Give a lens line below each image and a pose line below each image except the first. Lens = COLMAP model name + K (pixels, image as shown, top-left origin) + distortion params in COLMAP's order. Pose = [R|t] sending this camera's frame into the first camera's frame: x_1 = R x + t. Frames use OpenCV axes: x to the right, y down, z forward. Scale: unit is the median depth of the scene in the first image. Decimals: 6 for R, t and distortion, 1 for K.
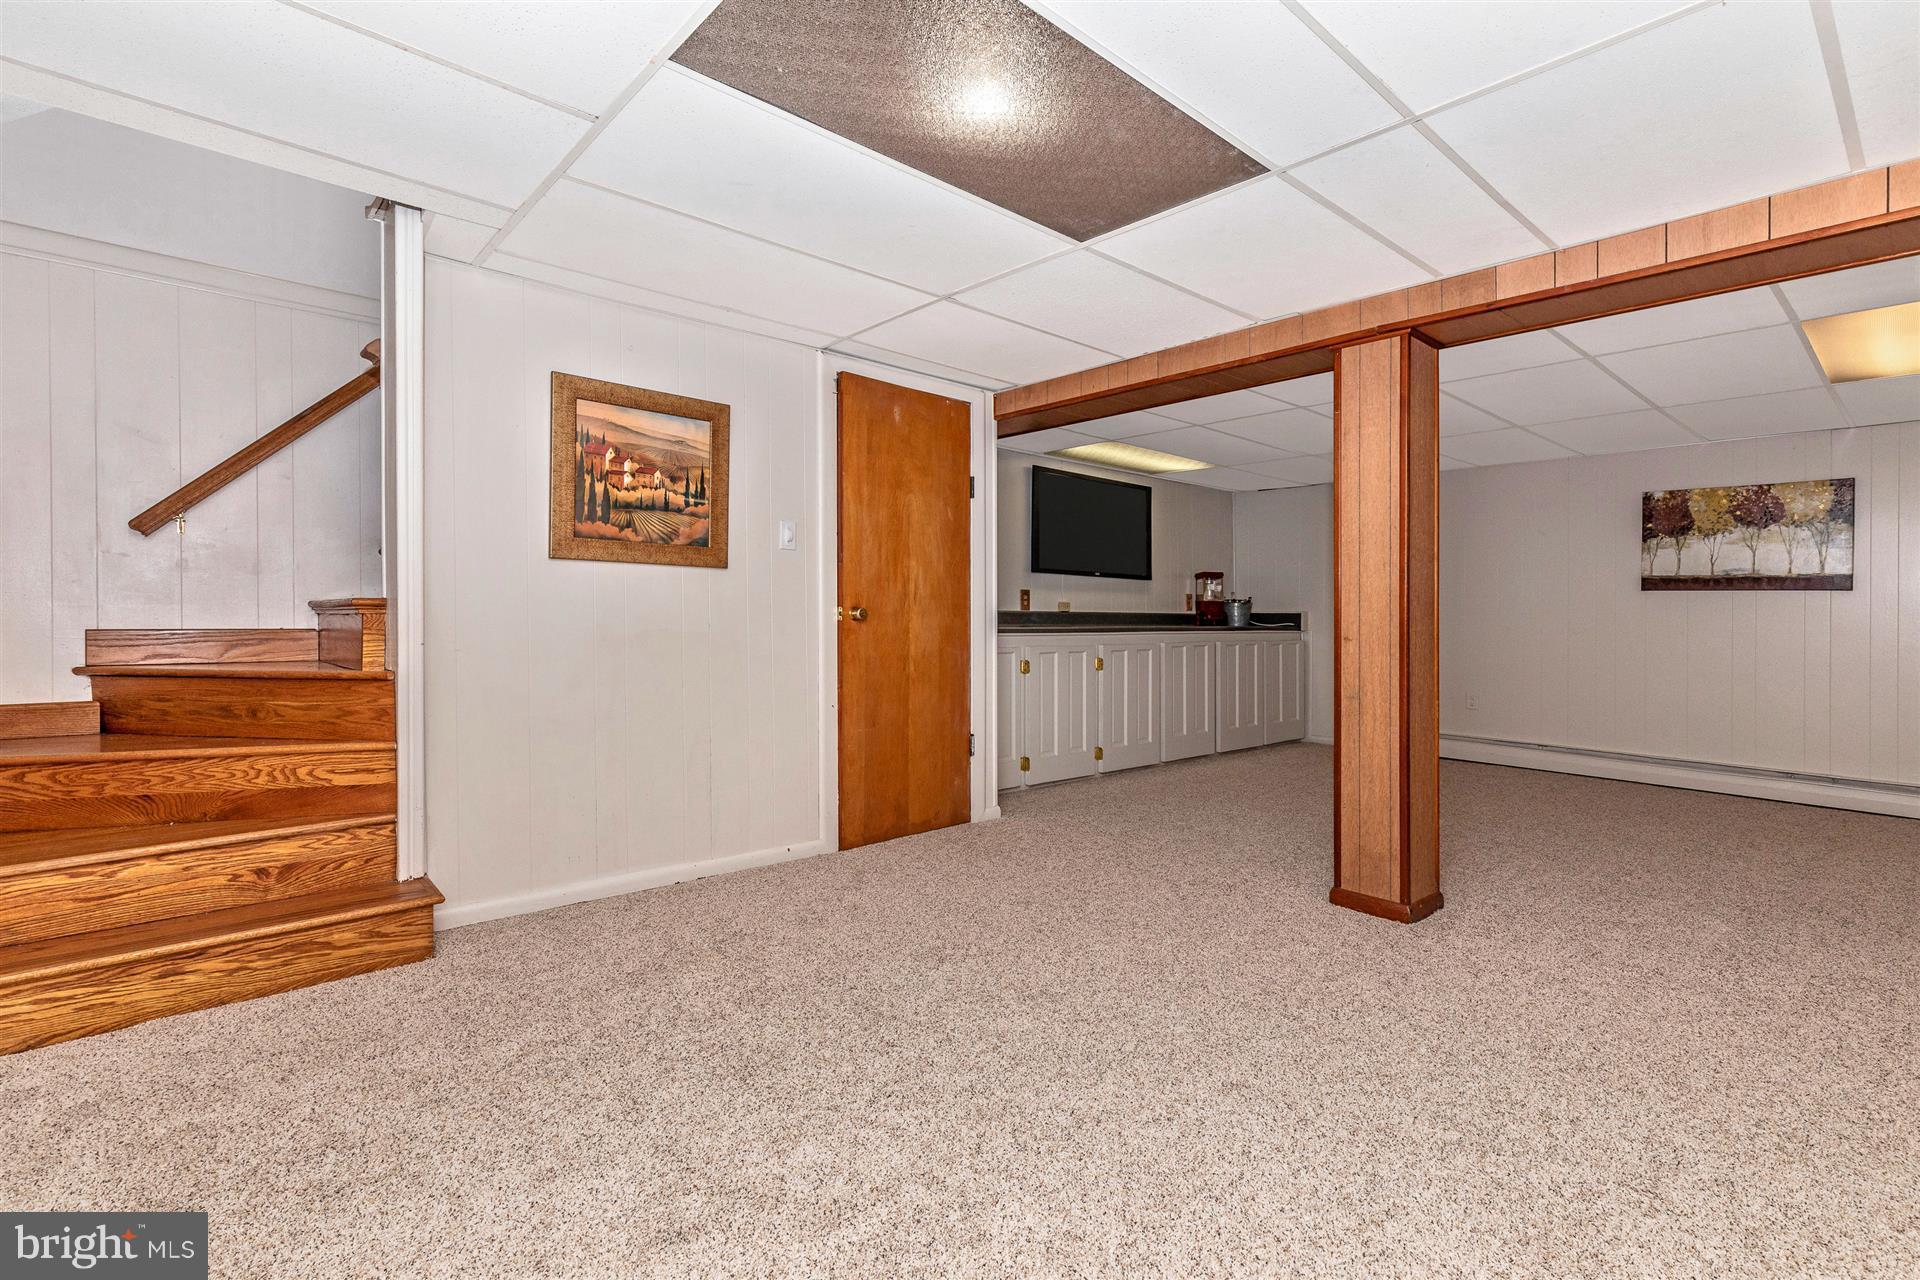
lens RADIAL K [[884.6, 0, 992.5], [0, 884.6, 603.0], [0, 0, 1]] dist [0.011849, -0.000916]
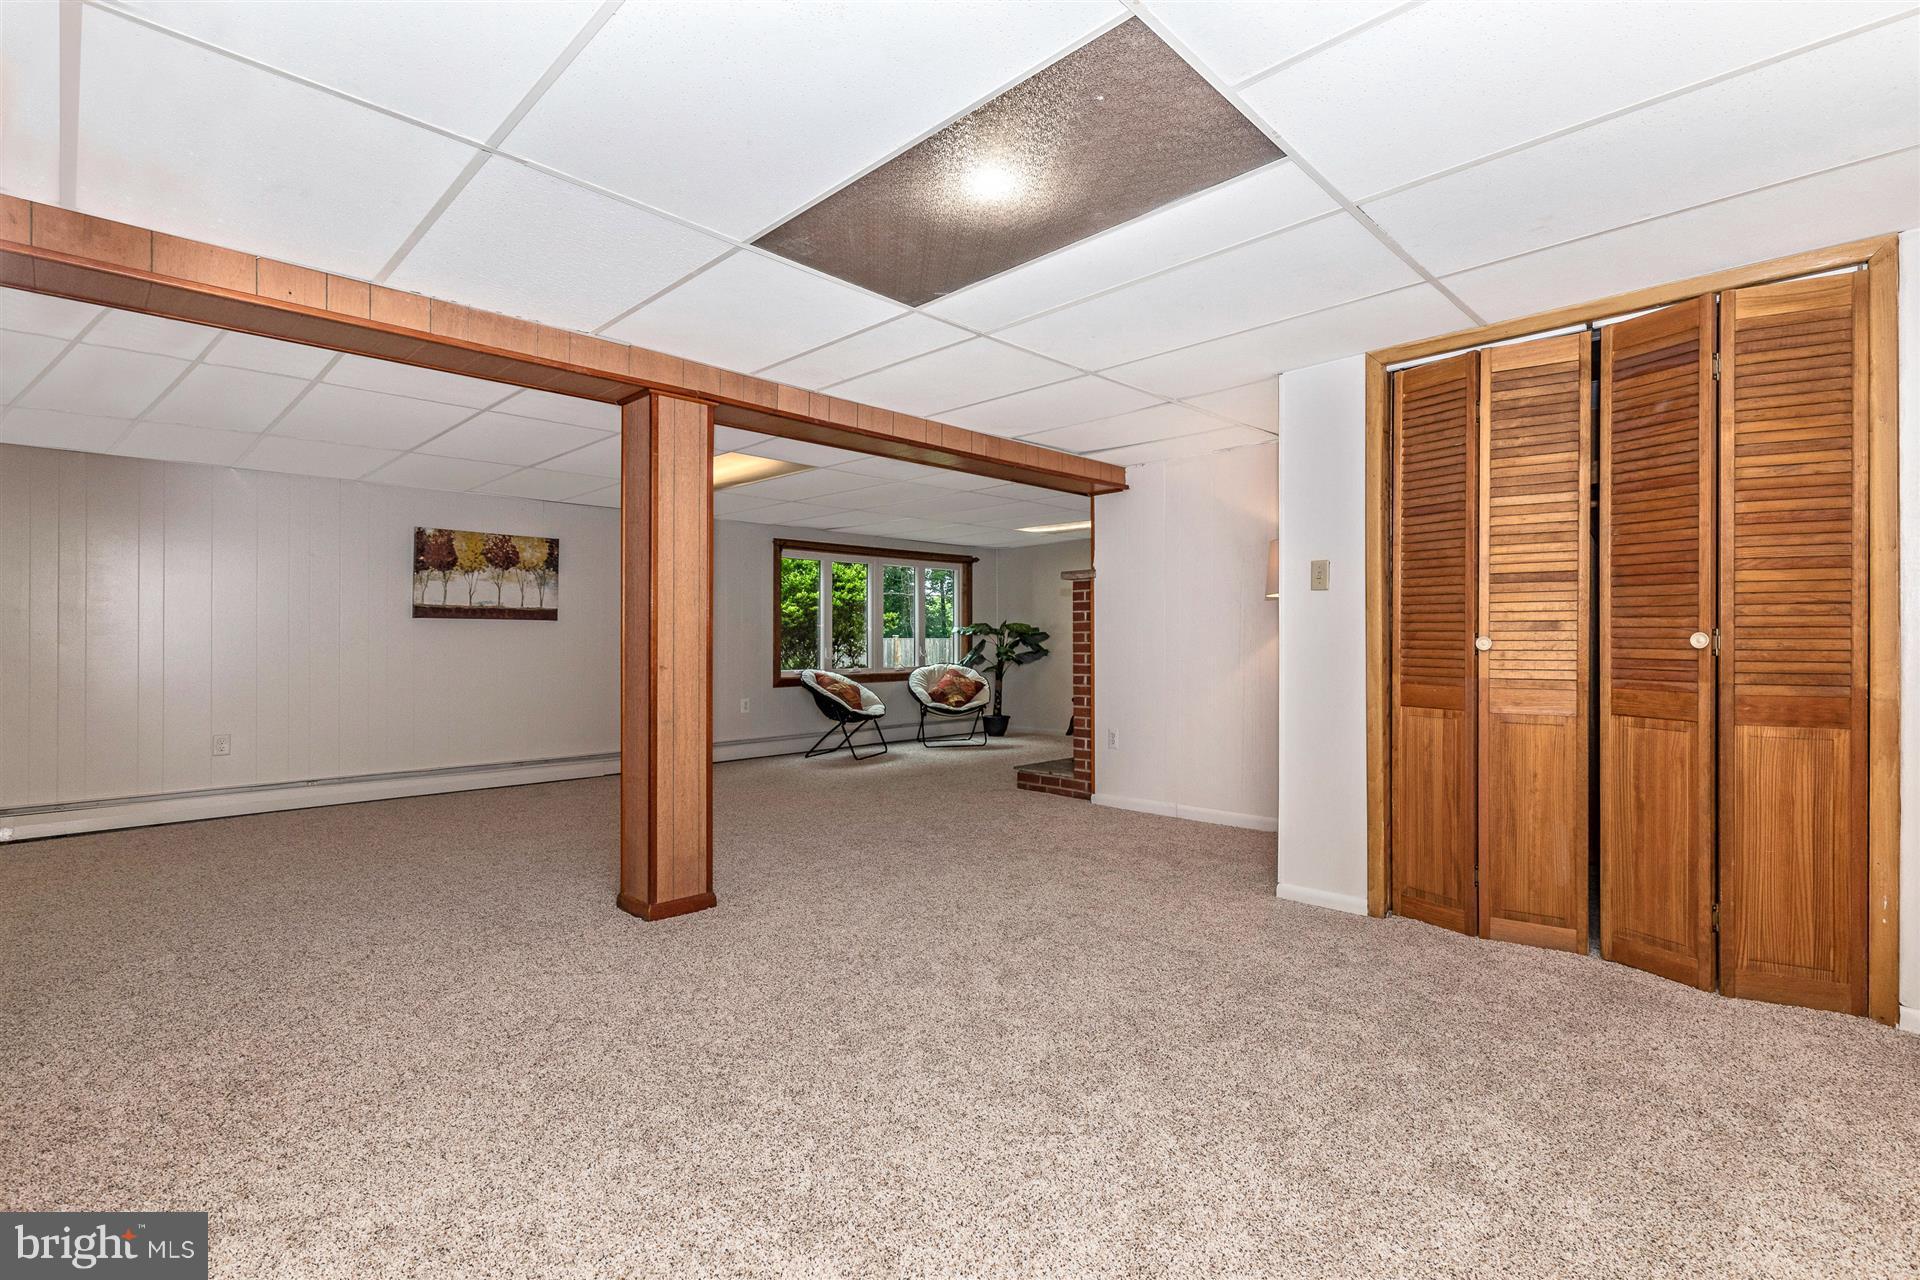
lens RADIAL K [[884.6, 0, 971.1], [0, 884.6, 624.4], [0, 0, 1]] dist [0.011849, -0.000916]
pose [[-0.048585, 0.004998, 0.998807, -0.635310], [-0.007130, 0.999960, -0.005351, -0.008309], [-0.998794, -0.007381, -0.048548, 0.628651]]
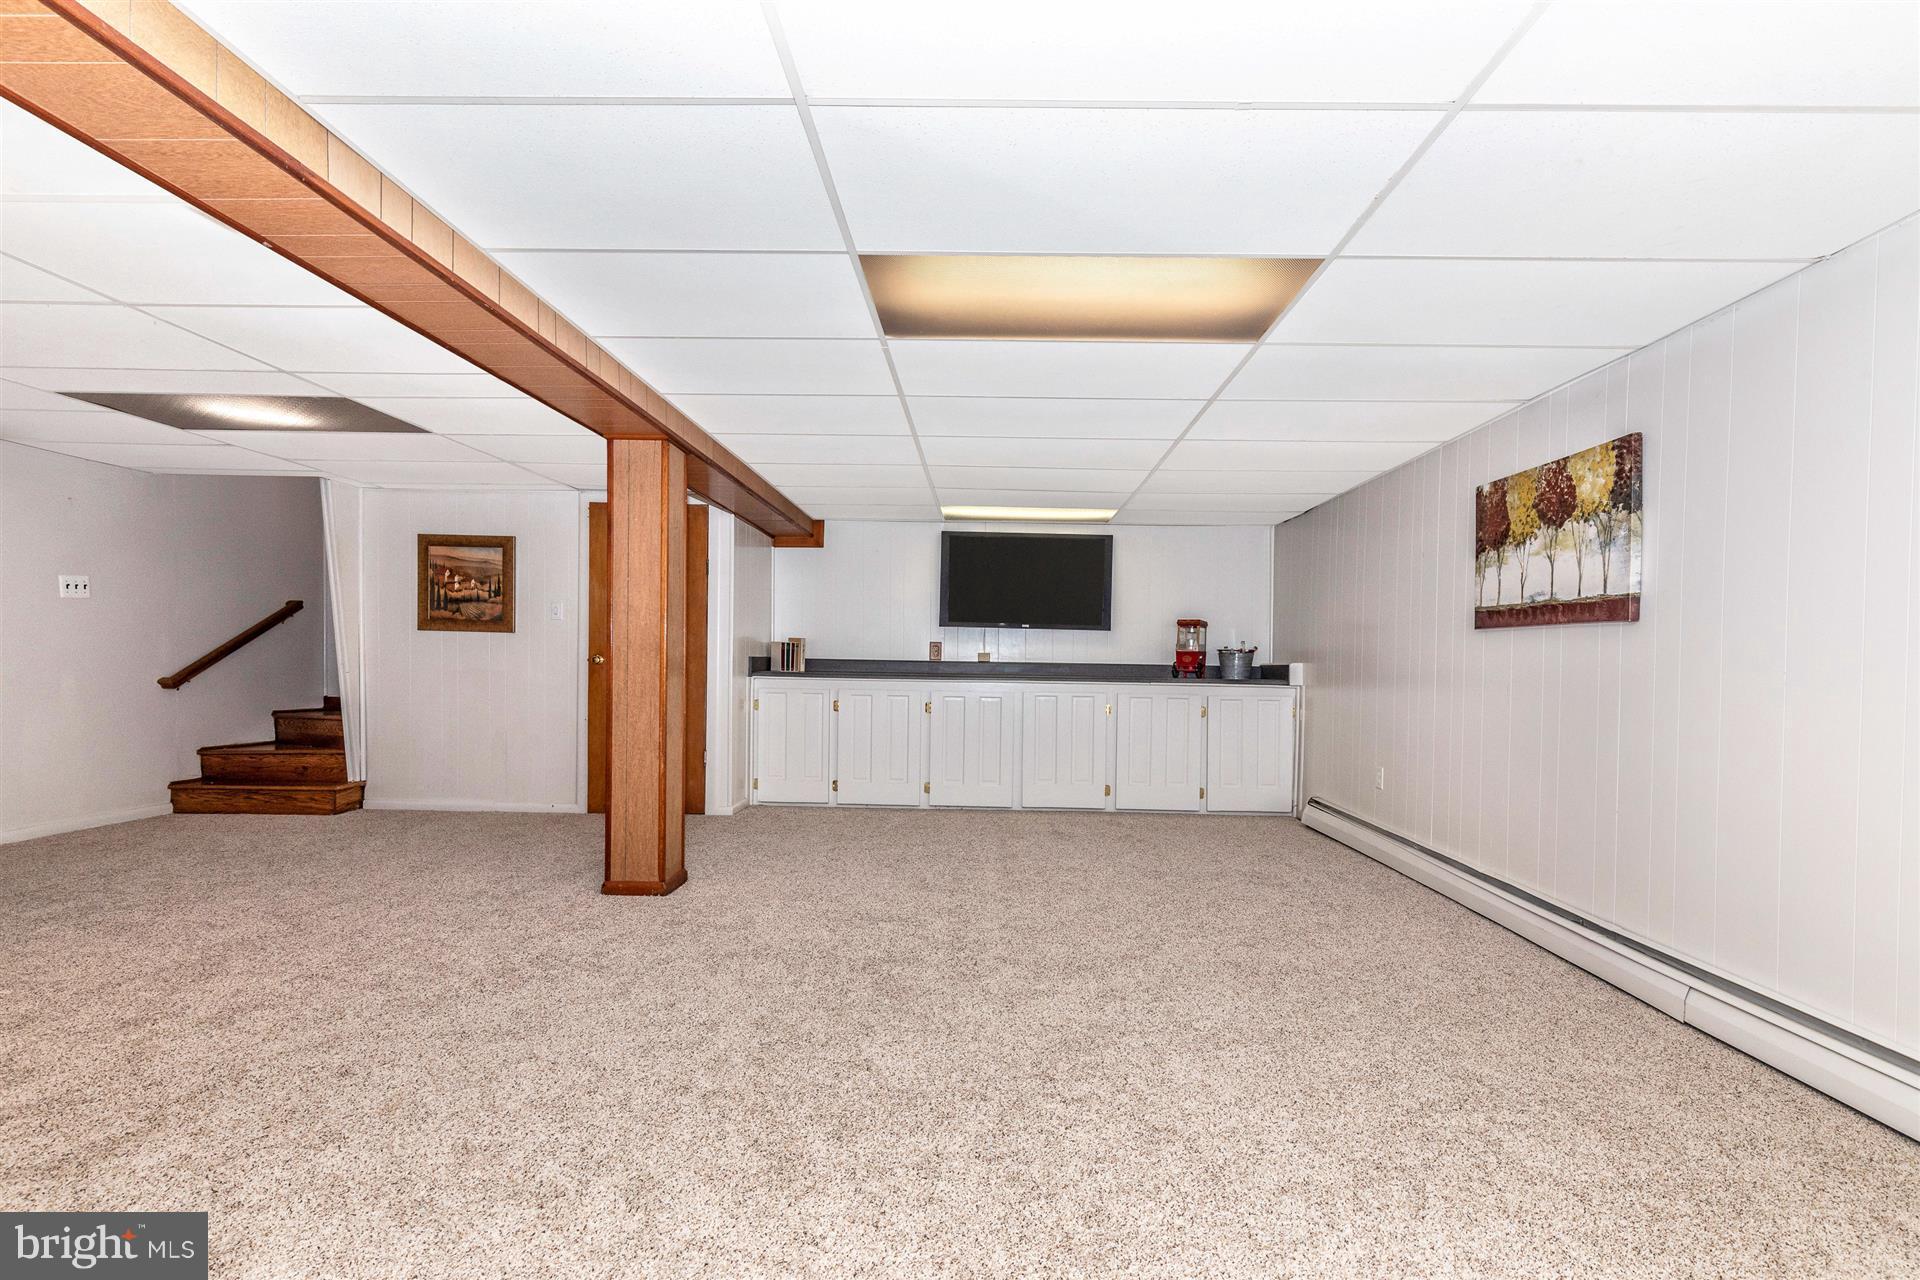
lens RADIAL K [[884.6, 0, 990.7], [0, 884.6, 680.1], [0, 0, 1]] dist [0.011849, -0.000916]
pose [[0.728254, 0.012504, -0.685193, 1.551965], [0.001494, 0.999802, 0.019834, 0.019369], [0.685306, -0.015468, 0.728091, 0.390365]]
